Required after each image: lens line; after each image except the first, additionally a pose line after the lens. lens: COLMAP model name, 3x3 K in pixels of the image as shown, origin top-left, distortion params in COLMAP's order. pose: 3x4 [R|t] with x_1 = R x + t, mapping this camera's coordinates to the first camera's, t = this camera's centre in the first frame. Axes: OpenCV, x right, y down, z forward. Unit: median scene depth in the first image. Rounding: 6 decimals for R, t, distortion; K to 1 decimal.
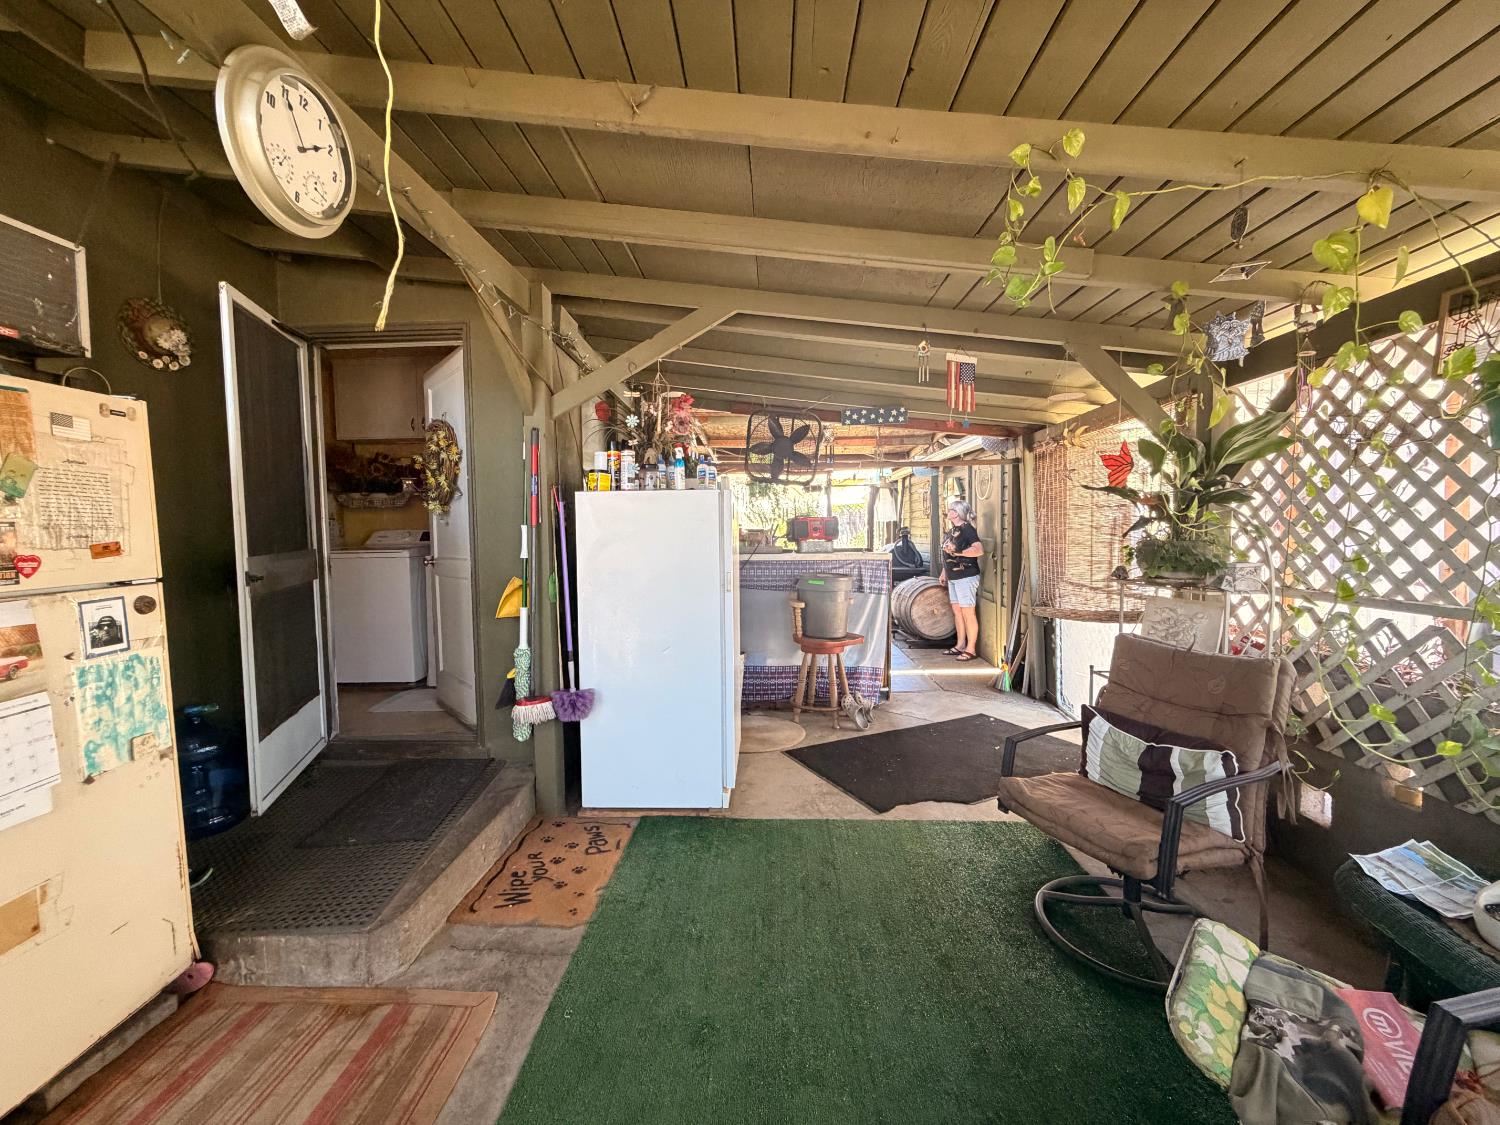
lens RADIAL K [[601.5, 0, 747.4], [0, 601.5, 564.2], [0, 0, 1]] dist [0.000598, 0.000292]
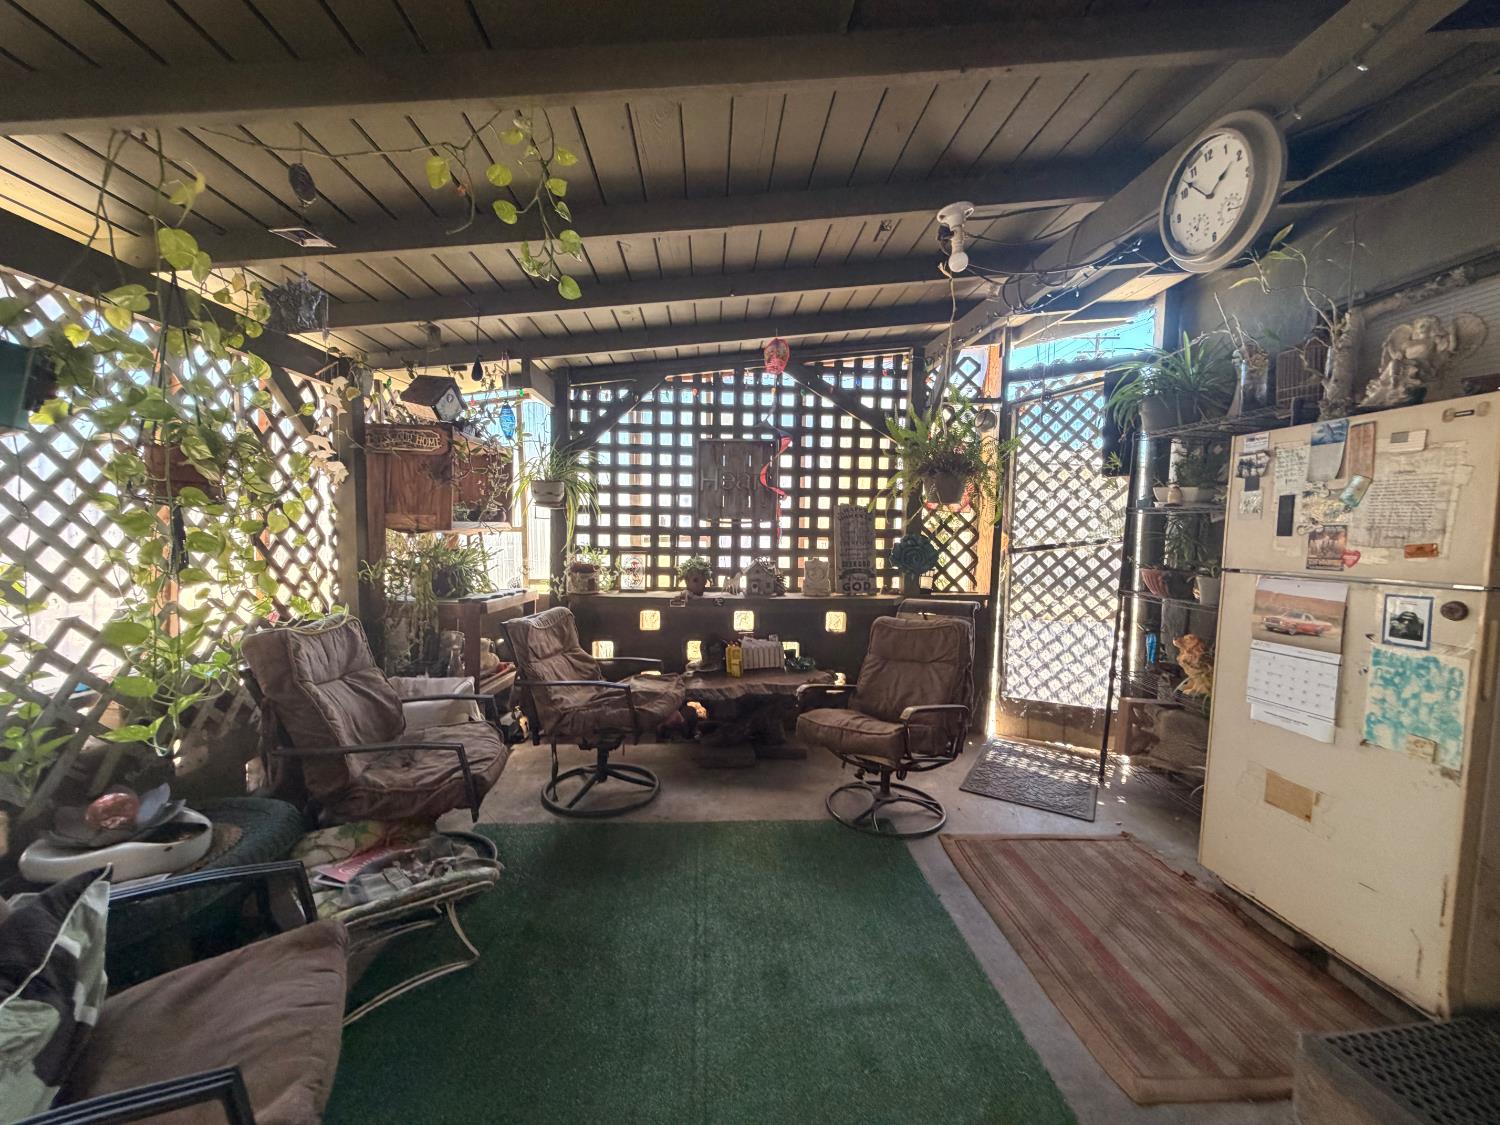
lens RADIAL K [[601.5, 0, 750.3], [0, 601.5, 562.5], [0, 0, 1]] dist [0.000598, 0.000292]
pose [[-0.996091, -0.008452, -0.087926, 0.208088], [-0.018717, 0.993003, 0.116594, -0.106211], [0.086325, 0.117784, -0.989280, 1.982650]]
